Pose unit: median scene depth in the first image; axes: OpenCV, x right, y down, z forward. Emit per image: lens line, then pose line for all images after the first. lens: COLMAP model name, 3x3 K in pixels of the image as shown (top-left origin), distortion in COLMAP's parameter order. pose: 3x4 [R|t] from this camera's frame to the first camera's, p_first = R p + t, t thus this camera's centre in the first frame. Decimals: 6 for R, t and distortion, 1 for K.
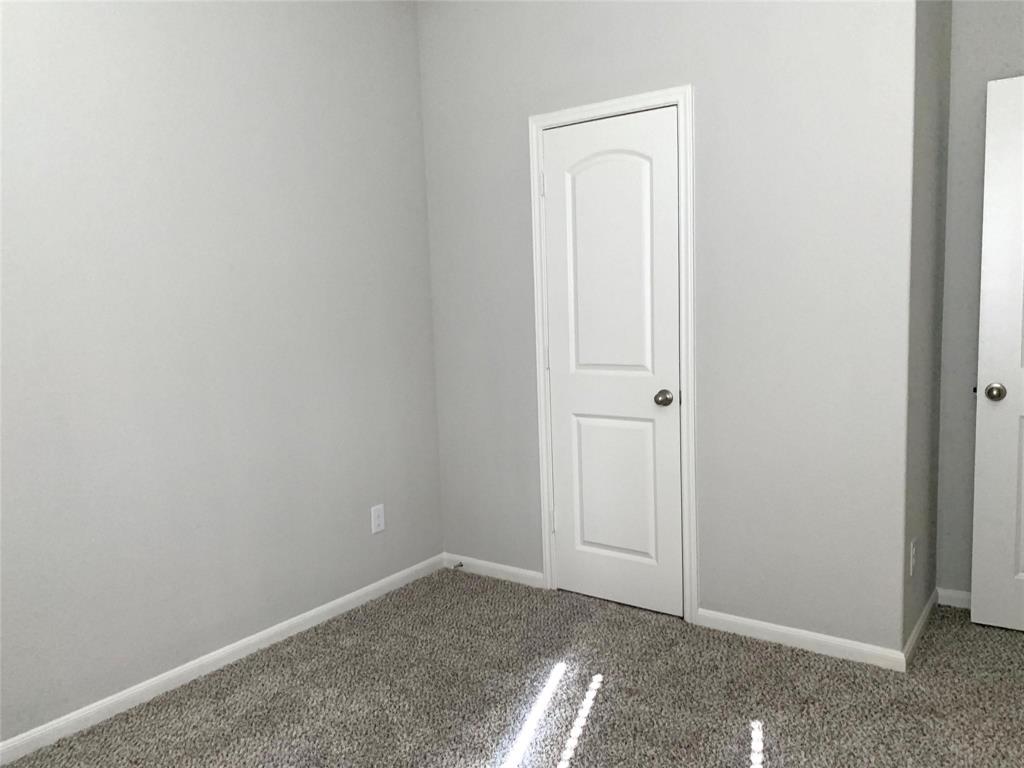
lens RADIAL K [[785.4, 0, 516.0], [0, 785.4, 385.9], [0, 0, 1]] dist [0.044241, -0.046555]
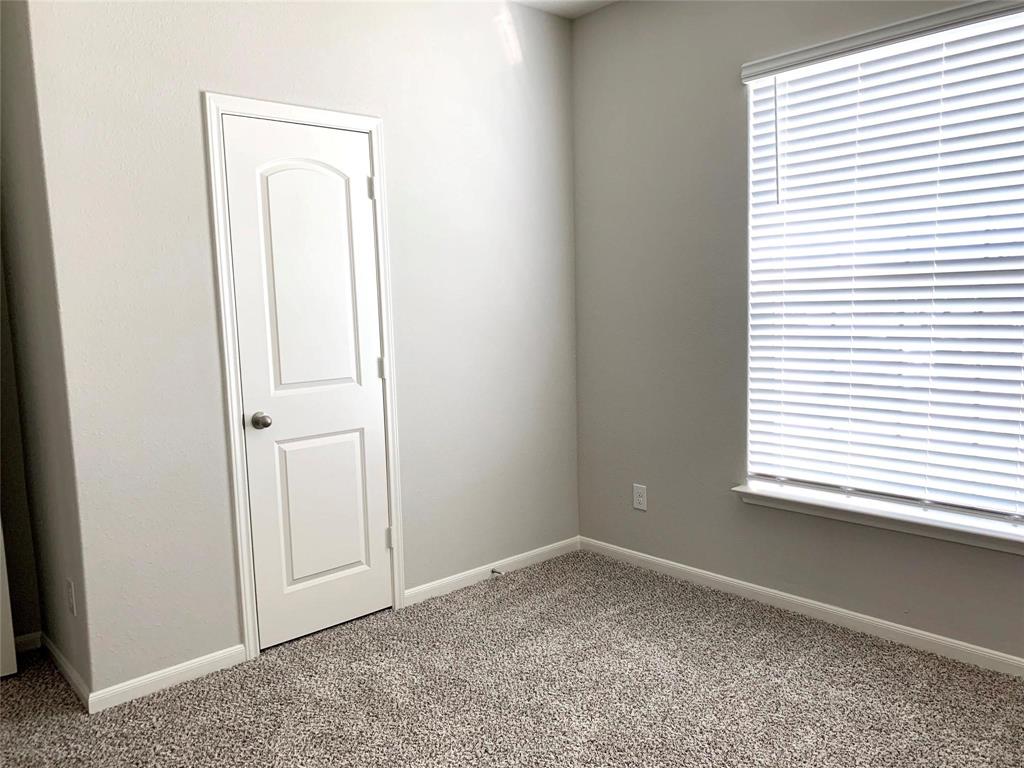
lens RADIAL K [[785.4, 0, 516.0], [0, 785.4, 385.9], [0, 0, 1]] dist [0.044241, -0.046555]
pose [[0.199098, -0.080308, 0.976683, -0.784307], [0.129883, 0.990007, 0.054927, -0.042169], [-0.971334, 0.115919, 0.207539, 0.580676]]
